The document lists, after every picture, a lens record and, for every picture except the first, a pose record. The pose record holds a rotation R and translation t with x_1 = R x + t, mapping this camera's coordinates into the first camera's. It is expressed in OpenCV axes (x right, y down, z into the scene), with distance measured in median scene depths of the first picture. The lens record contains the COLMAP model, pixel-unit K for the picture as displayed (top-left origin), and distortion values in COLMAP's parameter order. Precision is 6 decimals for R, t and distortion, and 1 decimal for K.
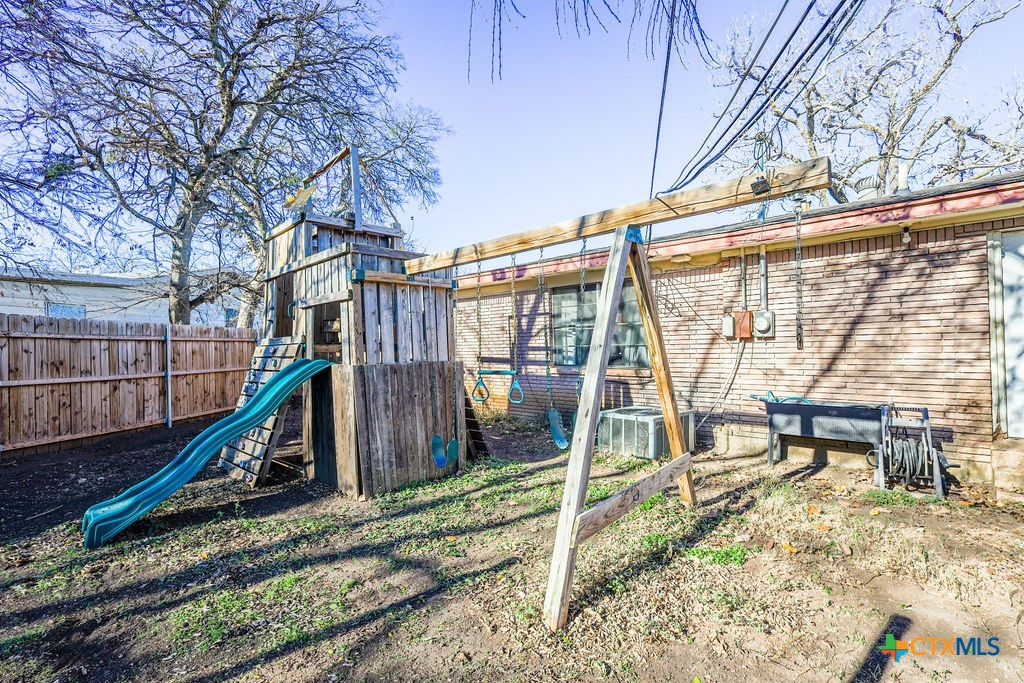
lens RADIAL K [[469.2, 0, 509.3], [0, 469.2, 342.3], [0, 0, 1]] dist [-0.002479, 0.000695]
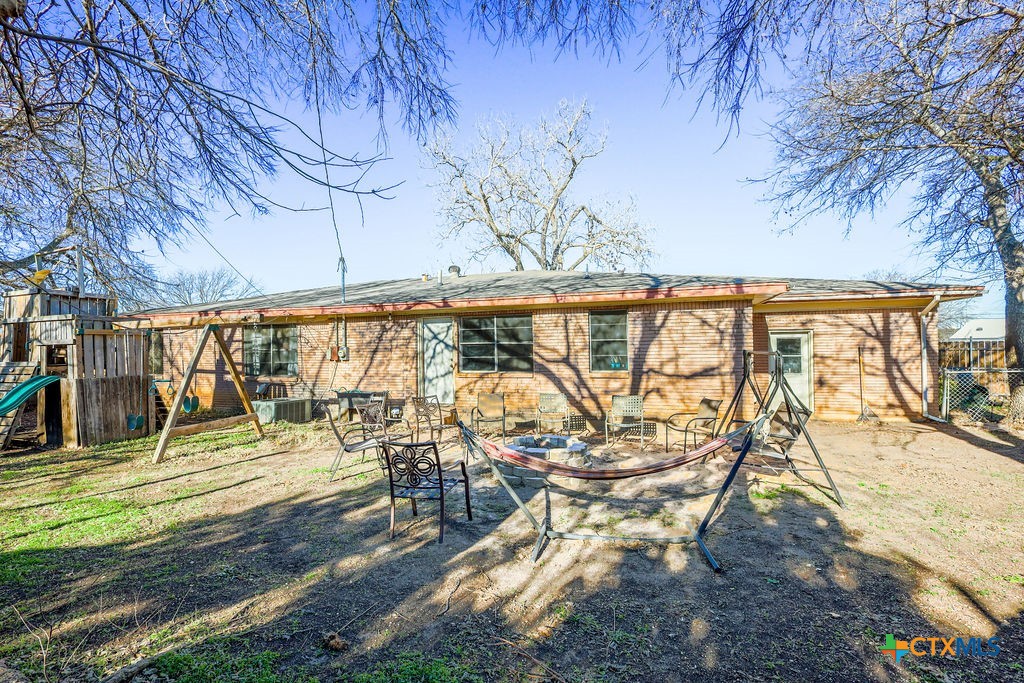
lens RADIAL K [[469.2, 0, 516.1], [0, 469.2, 342.1], [0, 0, 1]] dist [-0.002479, 0.000695]
pose [[0.909043, 0.011822, 0.416535, 0.447005], [-0.009159, 0.999923, -0.008390, -0.090544], [-0.416602, 0.003811, 0.909081, -1.320273]]
